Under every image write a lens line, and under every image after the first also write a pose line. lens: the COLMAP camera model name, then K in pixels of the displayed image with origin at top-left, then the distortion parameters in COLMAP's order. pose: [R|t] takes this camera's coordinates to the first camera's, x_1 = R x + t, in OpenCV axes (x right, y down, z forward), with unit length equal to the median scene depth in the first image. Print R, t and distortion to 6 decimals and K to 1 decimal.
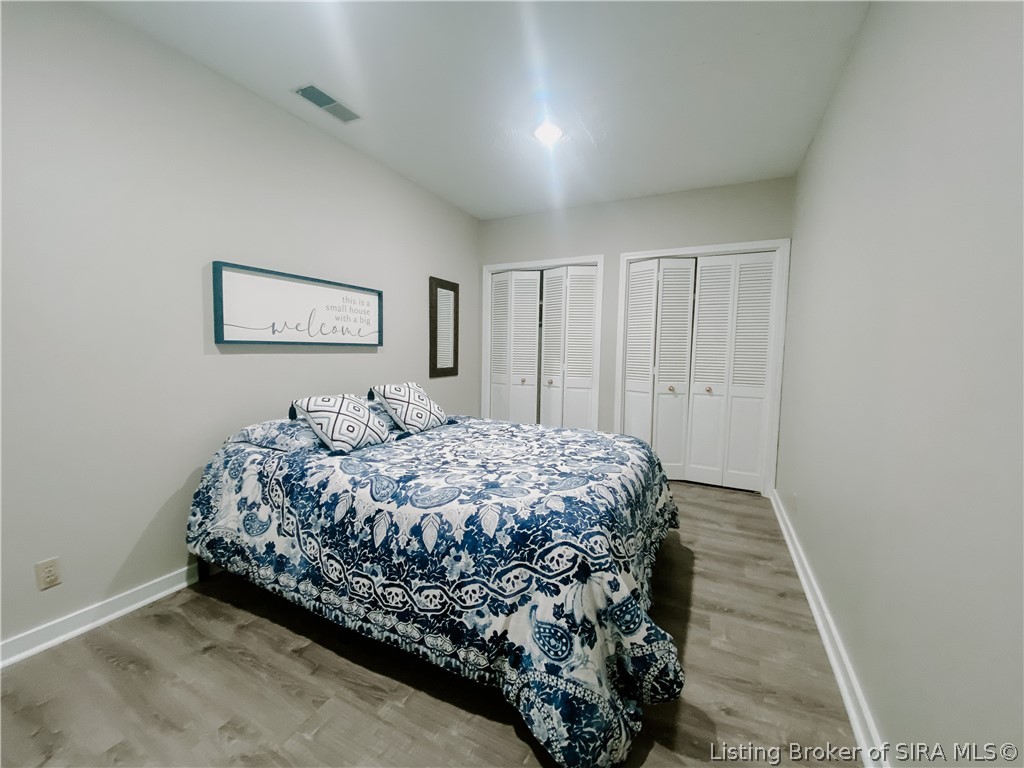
lens RADIAL K [[403.7, 0, 512.0], [0, 403.7, 384.0], [0, 0, 1]] dist [0.018696, -0.000120]
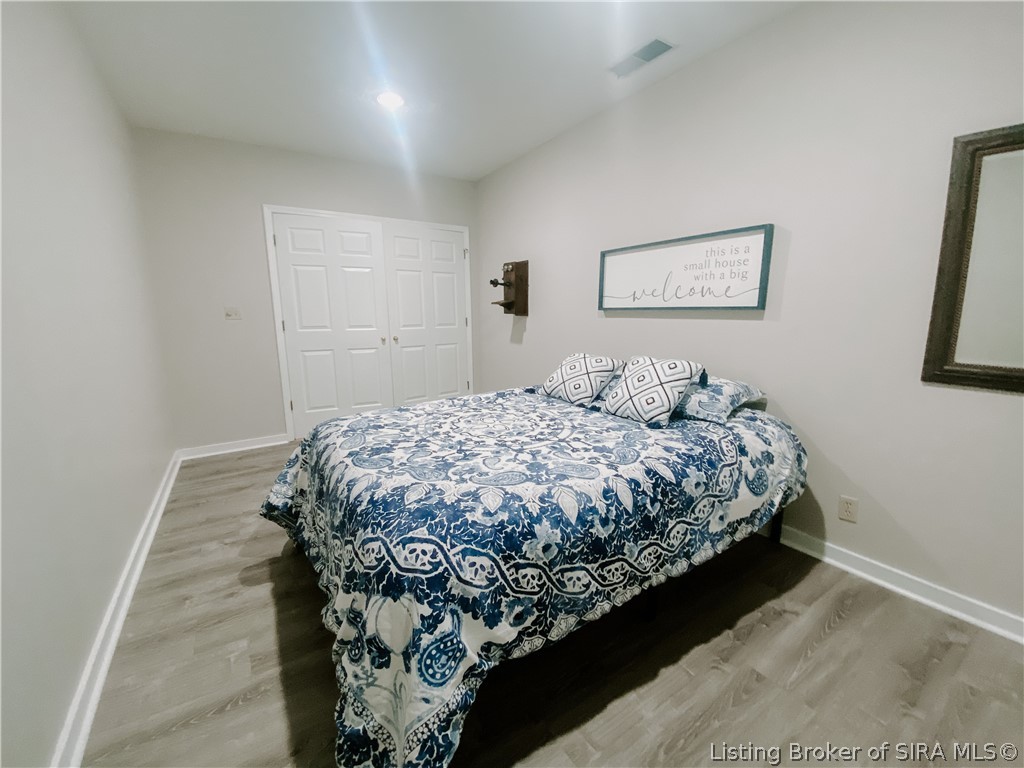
lens RADIAL K [[403.7, 0, 512.0], [0, 403.7, 384.0], [0, 0, 1]] dist [0.018696, -0.000120]
pose [[-0.500988, 0.143406, -0.853490, 0.697043], [-0.082332, 0.973806, 0.211950, -0.122223], [0.861529, 0.176453, -0.476058, 1.458555]]
